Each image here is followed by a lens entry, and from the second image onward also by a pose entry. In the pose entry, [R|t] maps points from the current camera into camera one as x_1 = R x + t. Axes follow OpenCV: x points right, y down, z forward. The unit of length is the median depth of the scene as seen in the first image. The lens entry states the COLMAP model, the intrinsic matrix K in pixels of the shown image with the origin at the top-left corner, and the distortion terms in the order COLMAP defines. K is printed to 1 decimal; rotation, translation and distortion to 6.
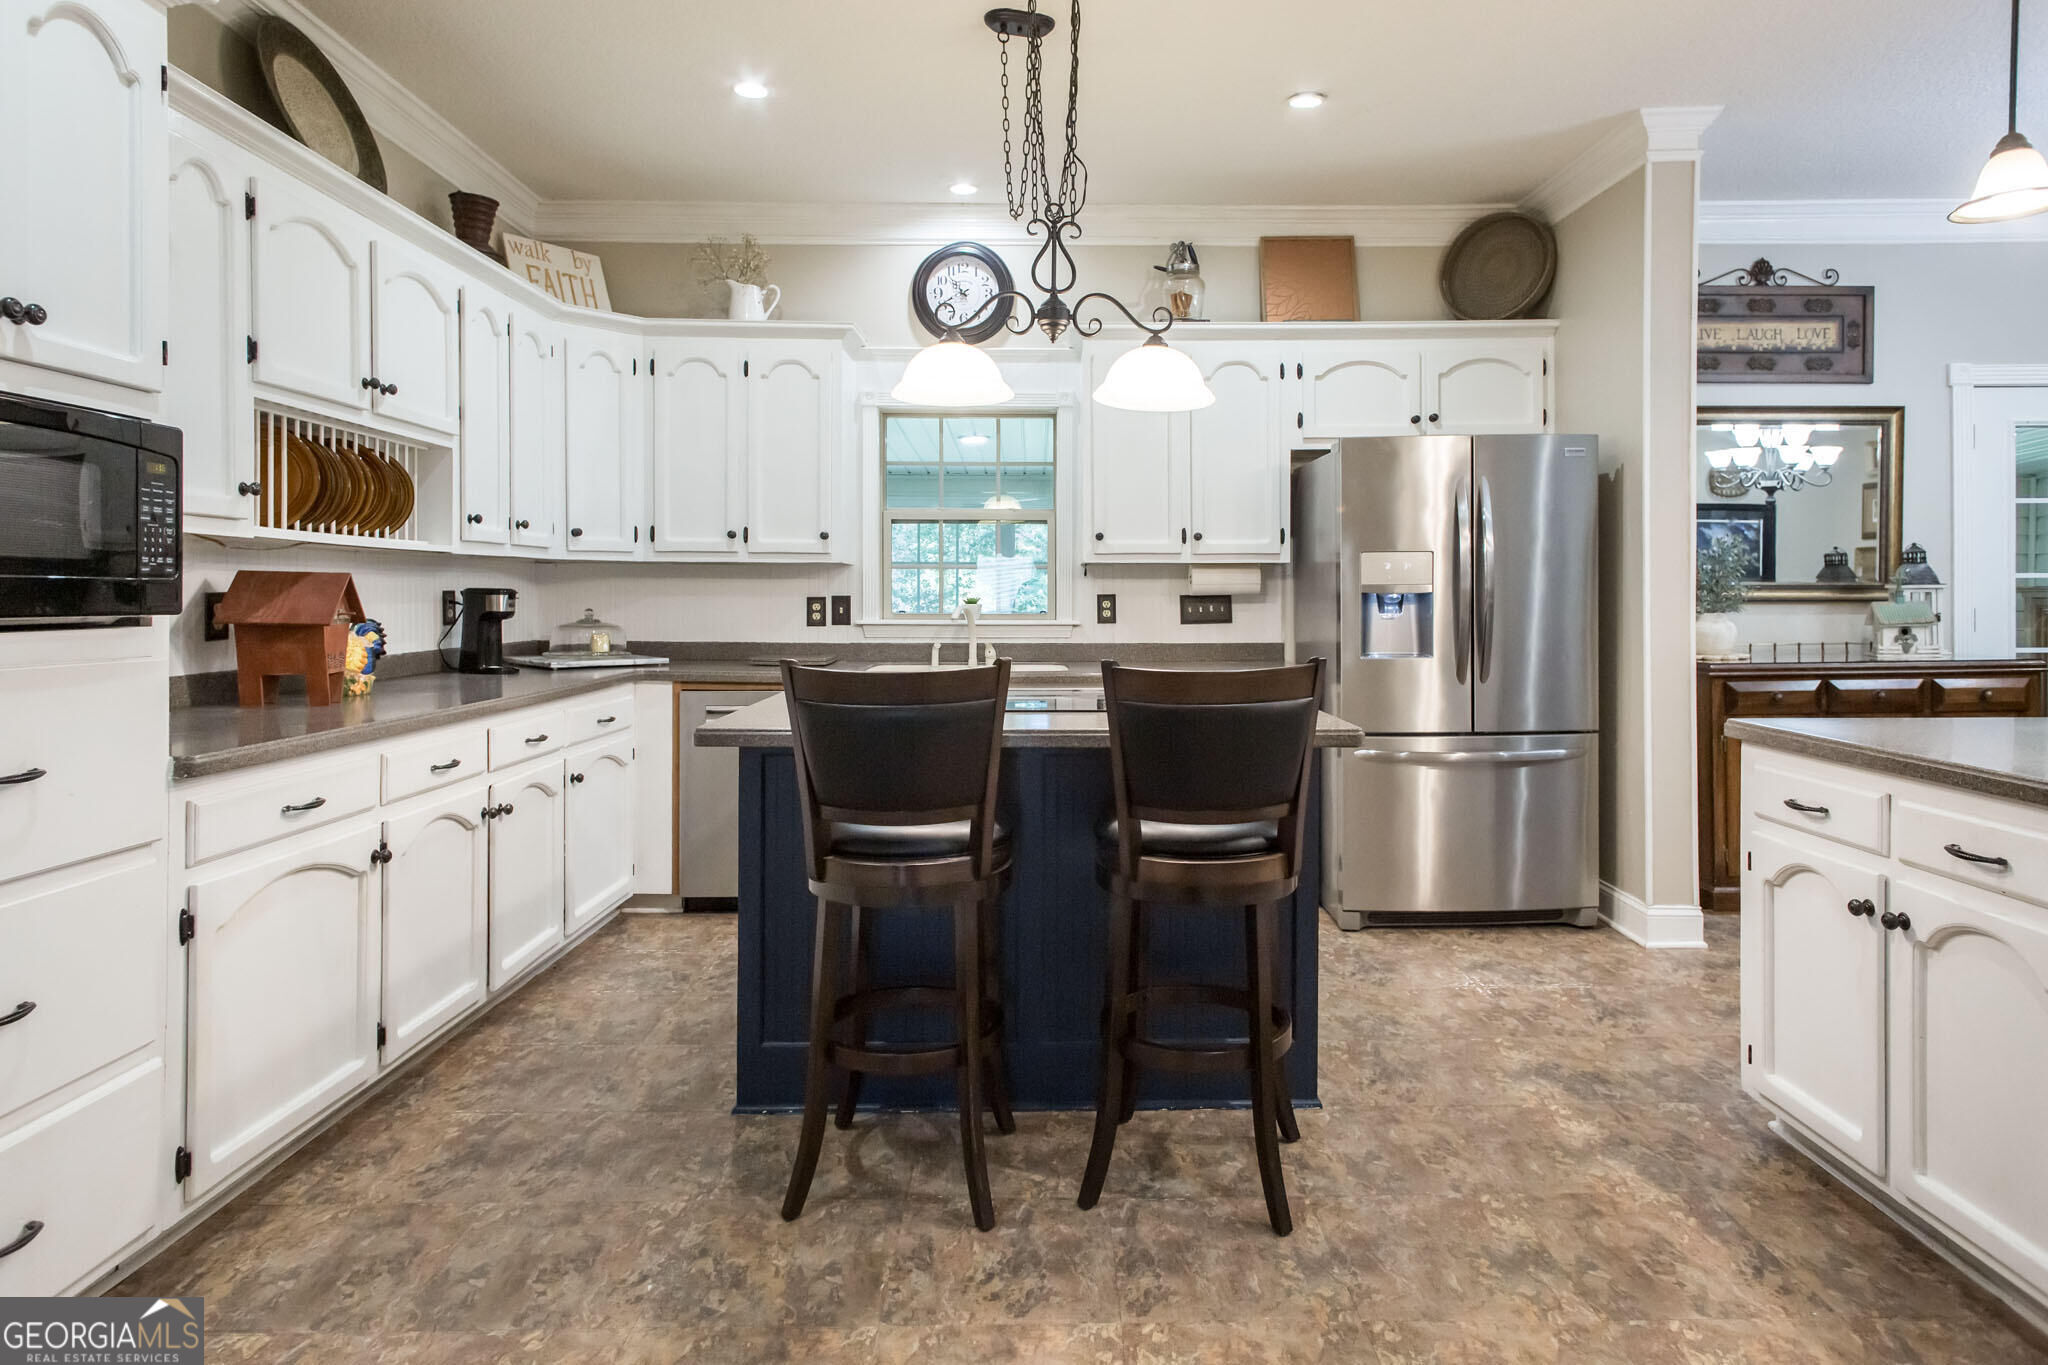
lens RADIAL K [[1163.6, 0, 1053.2], [0, 1163.6, 632.6], [0, 0, 1]] dist [0.006609, 0.001722]
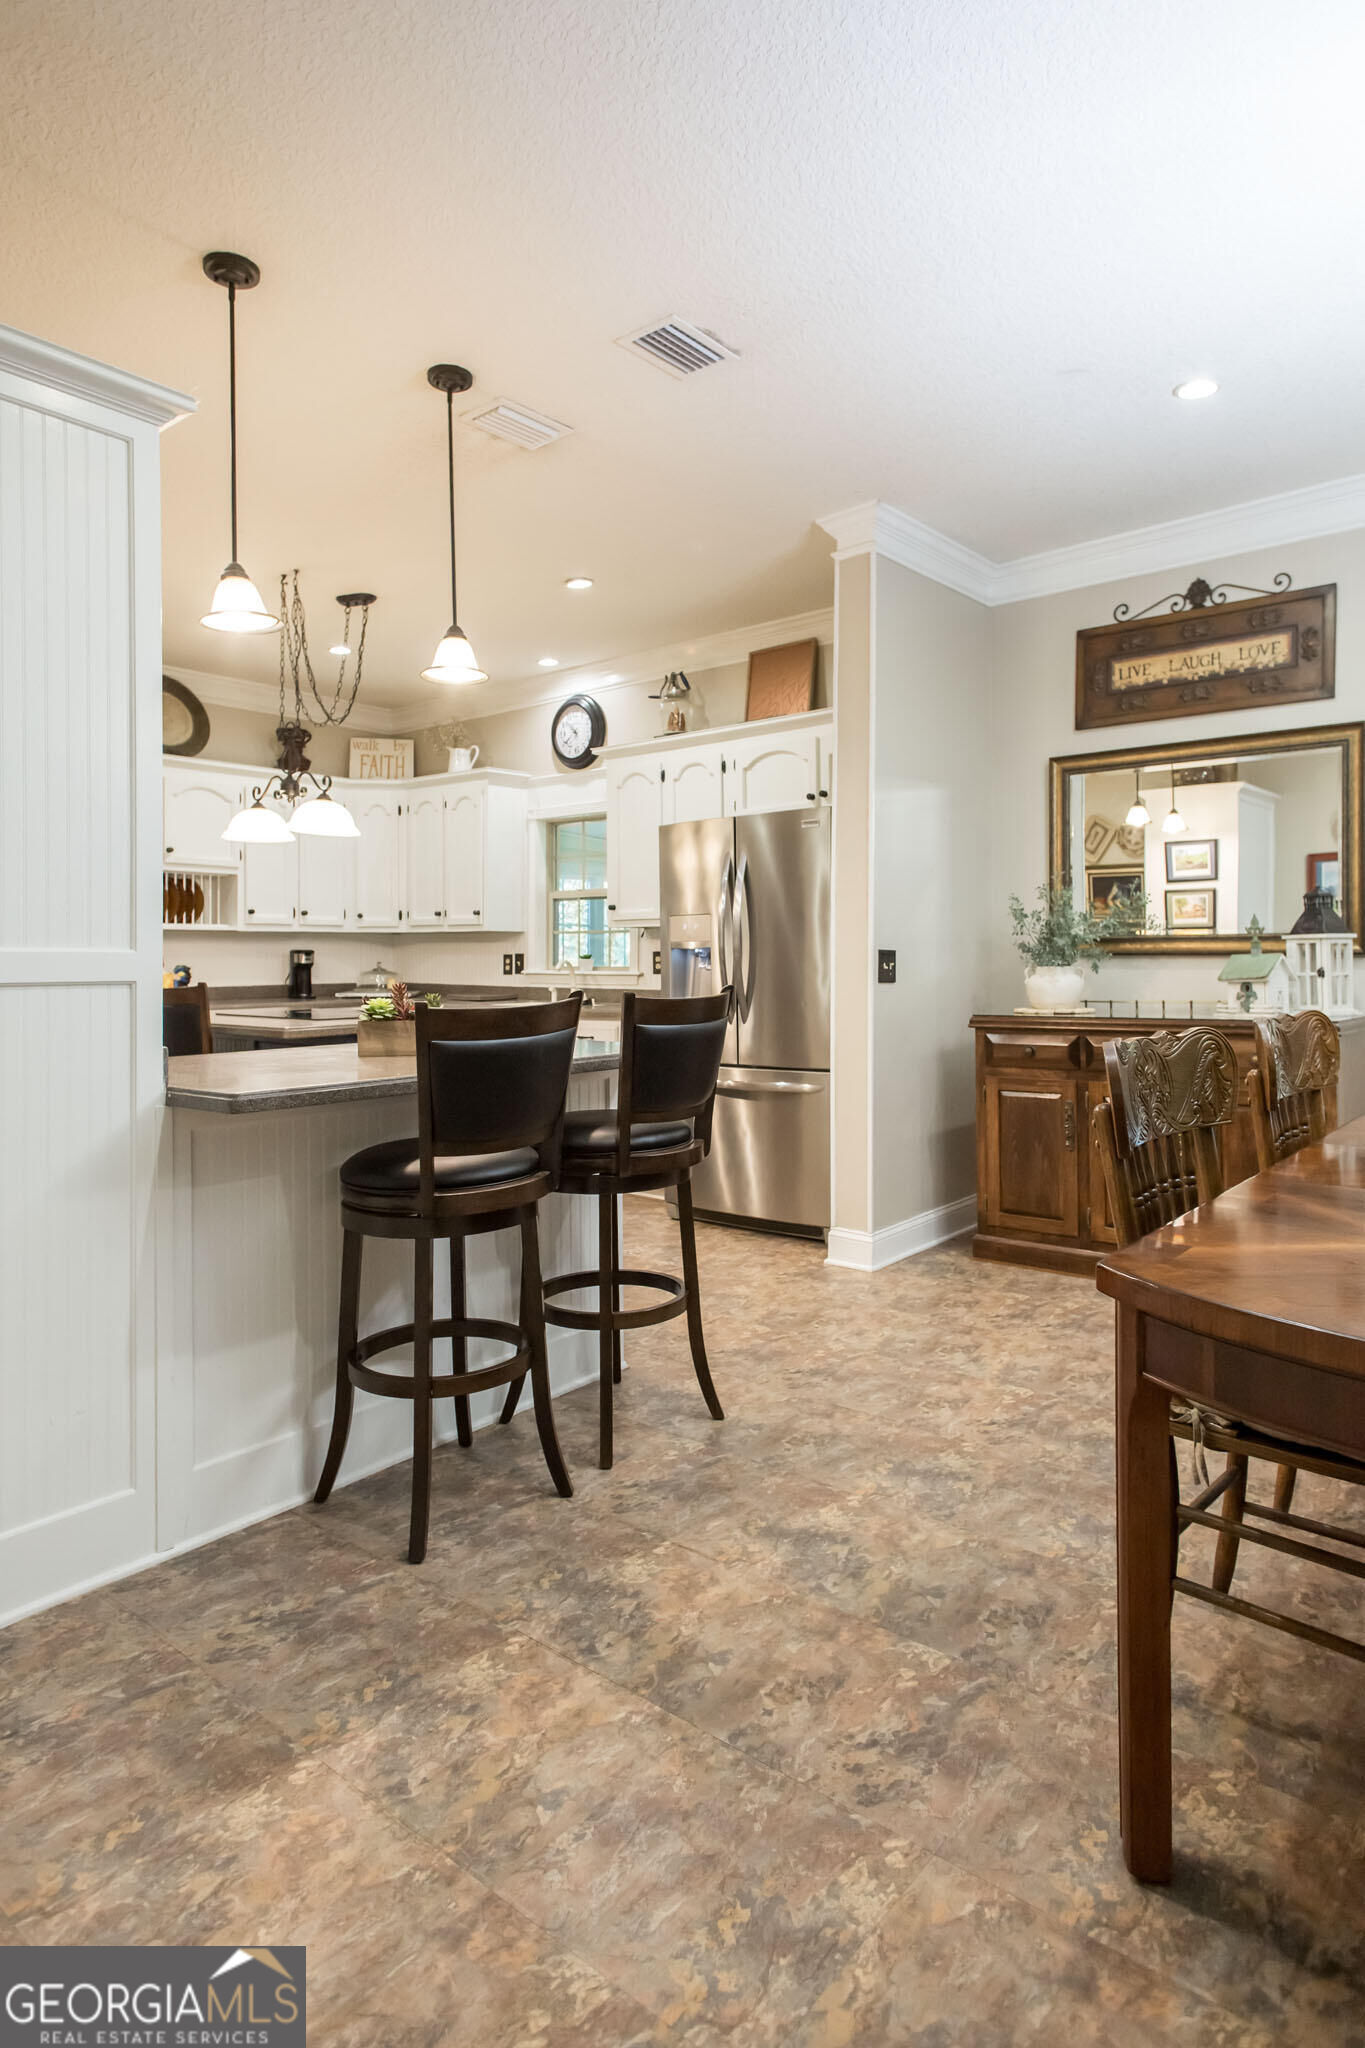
lens RADIAL K [[1184.0, 0, 672.2], [0, 1184.0, 957.6], [0, 0, 1]] dist [0.014849, 0.000541]
pose [[0.748180, -0.002537, -0.663491, 0.968201], [-0.019038, 0.999499, -0.025290, 0.006677], [0.663223, 0.031553, 0.747757, 0.045590]]
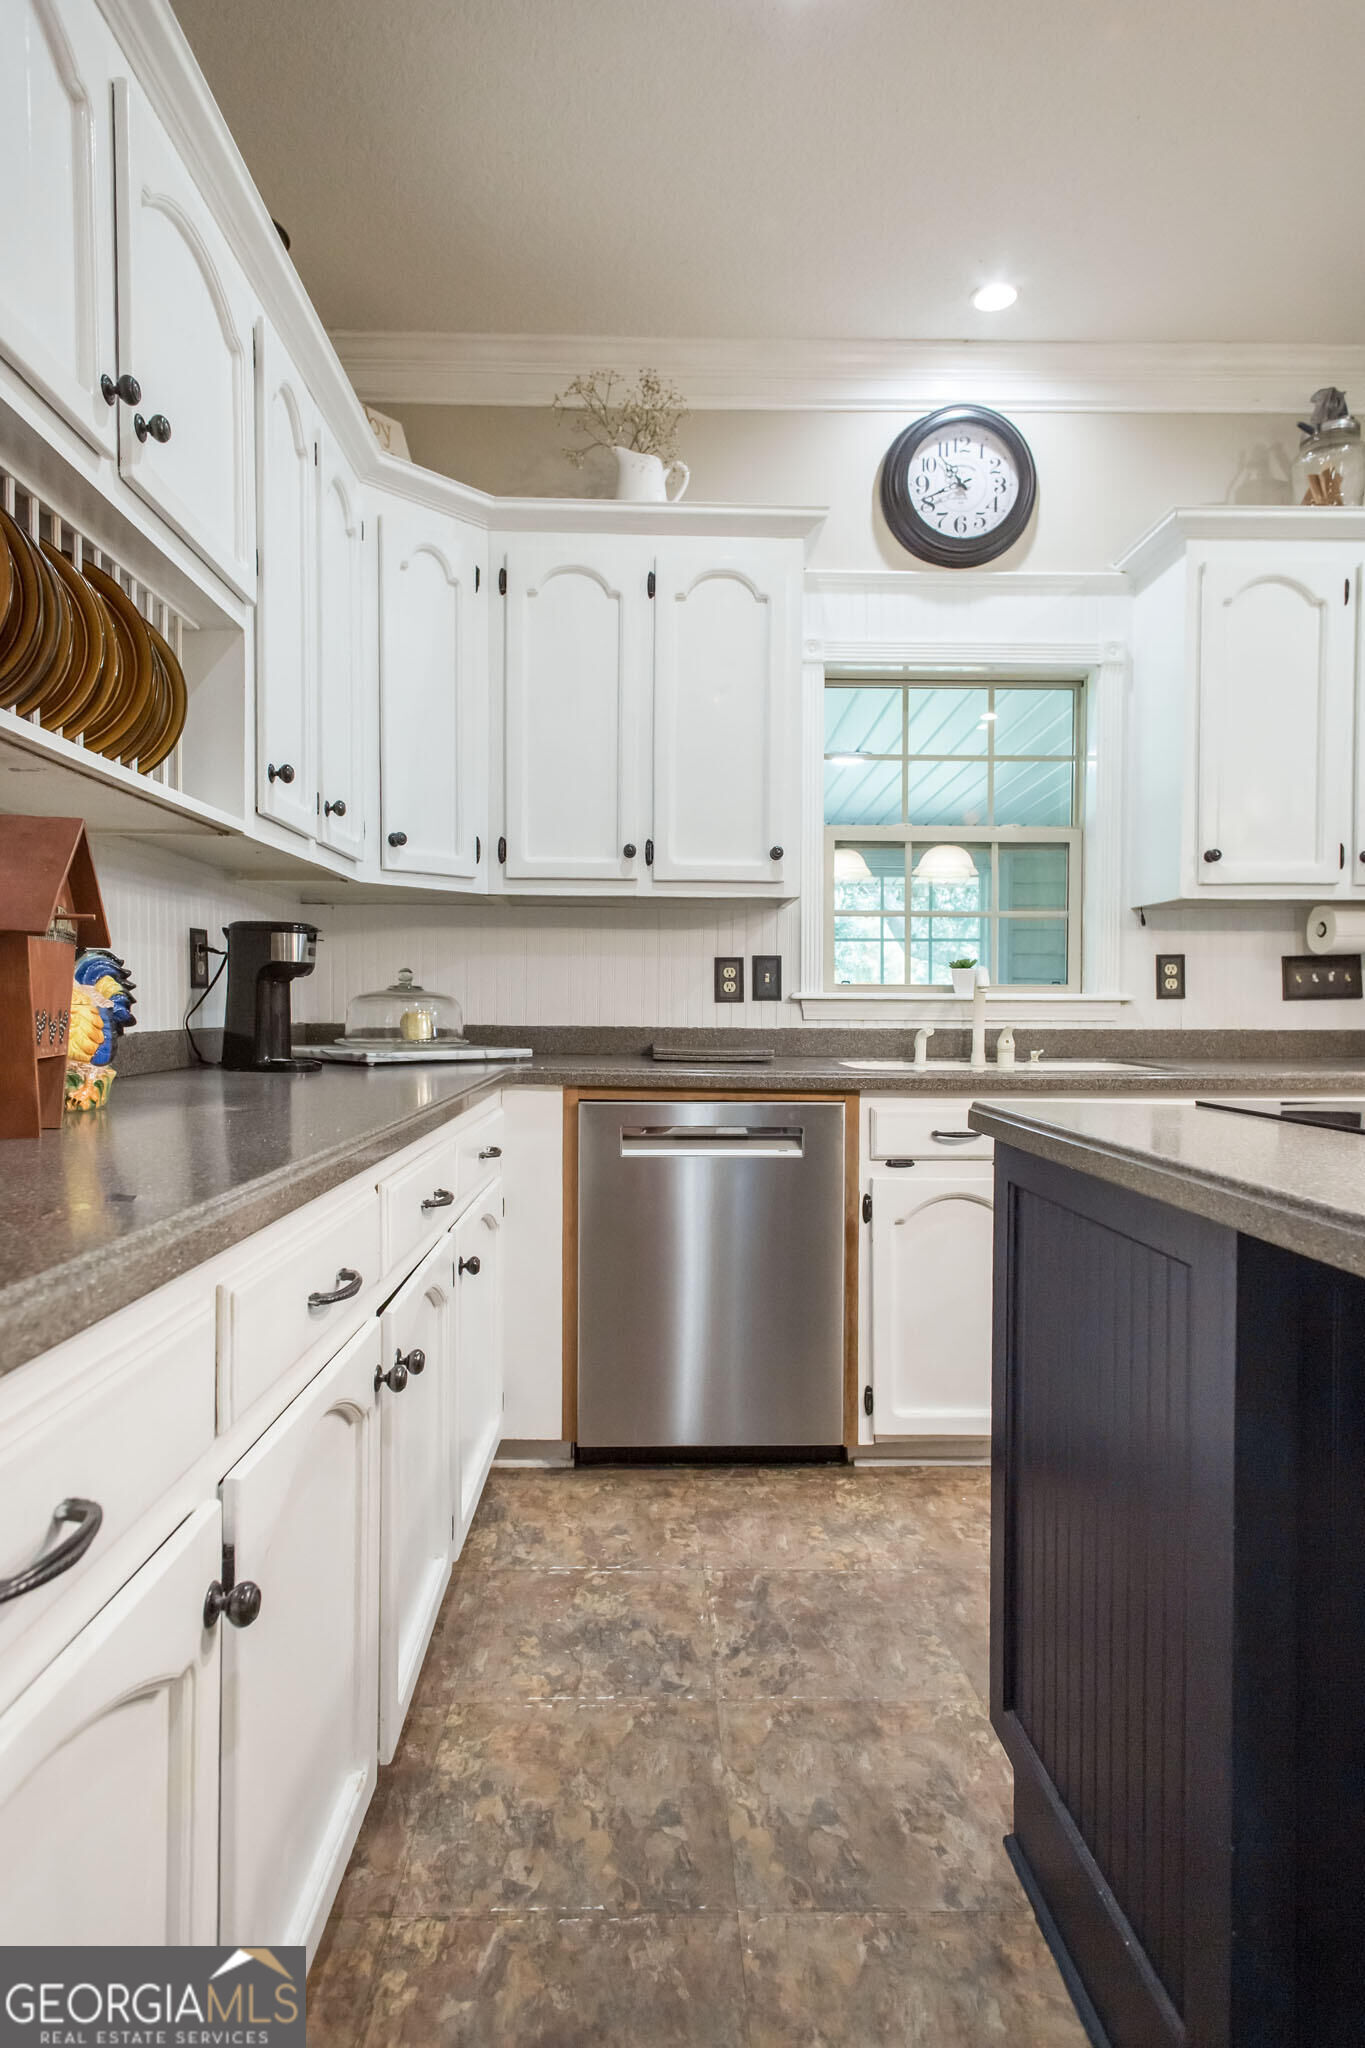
lens RADIAL K [[1163.6, 0, 666.7], [0, 1163.6, 1054.3], [0, 0, 1]] dist [0.006609, 0.001722]
pose [[0.999980, 0.001514, -0.006174, -0.247826], [-0.001454, 0.999952, 0.009738, 0.018186], [0.006189, -0.009728, 0.999934, 0.369587]]
